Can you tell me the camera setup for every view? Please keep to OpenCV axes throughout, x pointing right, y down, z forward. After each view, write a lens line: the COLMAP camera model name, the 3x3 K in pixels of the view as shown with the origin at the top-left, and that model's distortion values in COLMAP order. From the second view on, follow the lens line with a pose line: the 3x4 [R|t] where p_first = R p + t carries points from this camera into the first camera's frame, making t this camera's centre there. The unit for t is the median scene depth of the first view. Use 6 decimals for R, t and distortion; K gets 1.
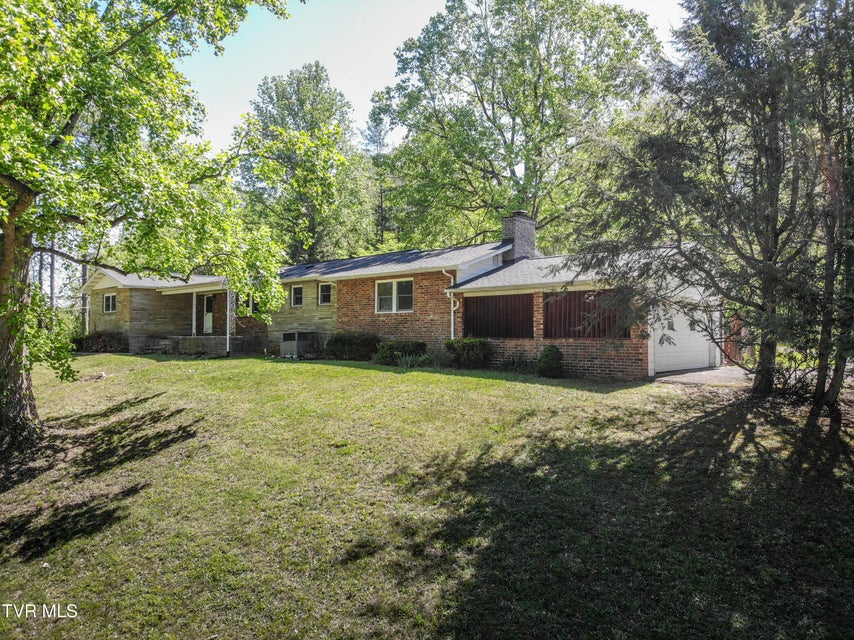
lens RADIAL K [[608.6, 0, 427.0], [0, 608.6, 320.0], [0, 0, 1]] dist [0.178594, -0.431034]
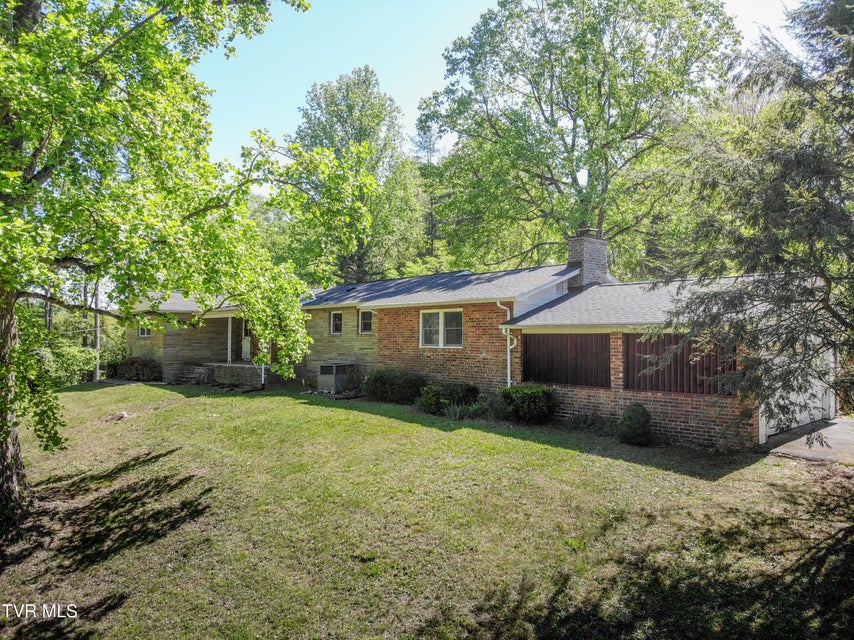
lens RADIAL K [[619.8, 0, 431.9], [0, 619.8, 317.4], [0, 0, 1]] dist [0.149703, -0.332478]
pose [[0.997009, -0.005749, -0.077072, 0.001309], [0.004873, 0.999921, -0.011553, -0.047317], [0.077133, 0.011142, 0.996959, 0.118720]]
